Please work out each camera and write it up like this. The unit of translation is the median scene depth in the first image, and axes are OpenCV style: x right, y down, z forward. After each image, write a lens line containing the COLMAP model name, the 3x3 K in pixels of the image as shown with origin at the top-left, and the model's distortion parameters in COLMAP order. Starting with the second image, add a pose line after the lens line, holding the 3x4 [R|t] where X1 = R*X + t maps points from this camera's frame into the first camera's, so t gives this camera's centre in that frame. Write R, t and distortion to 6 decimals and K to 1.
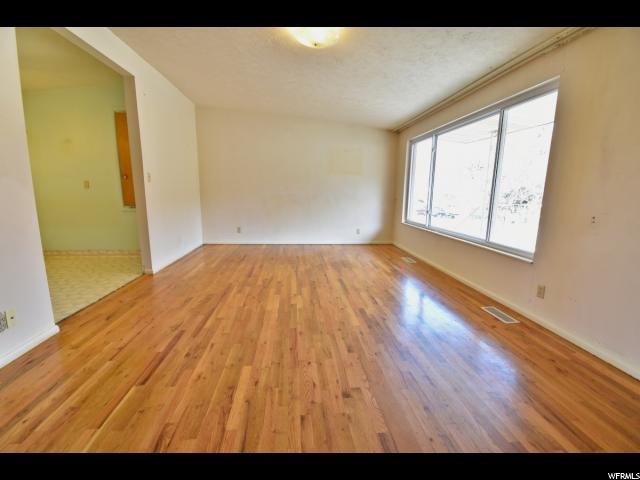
lens RADIAL K [[283.4, 0, 320.1], [0, 283.4, 241.6], [0, 0, 1]] dist [0.000494, -0.017175]
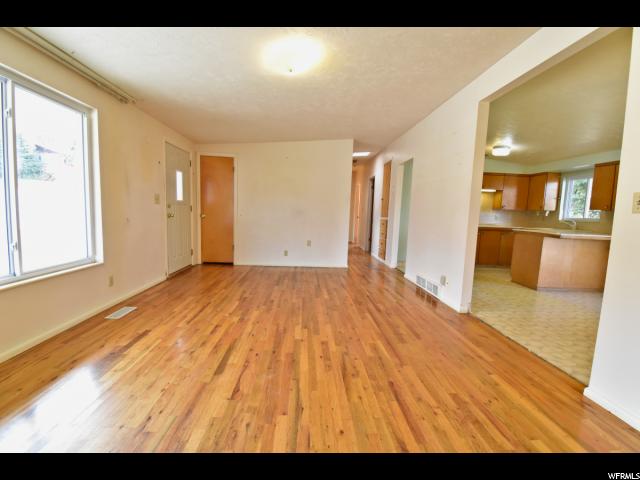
lens RADIAL K [[283.4, 0, 320.1], [0, 283.4, 241.6], [0, 0, 1]] dist [0.000494, -0.017175]
pose [[-0.997979, -0.056101, 0.029835, -0.156832], [-0.045532, 0.958902, 0.280061, -0.334136], [-0.044321, 0.278136, -0.959519, 1.810996]]
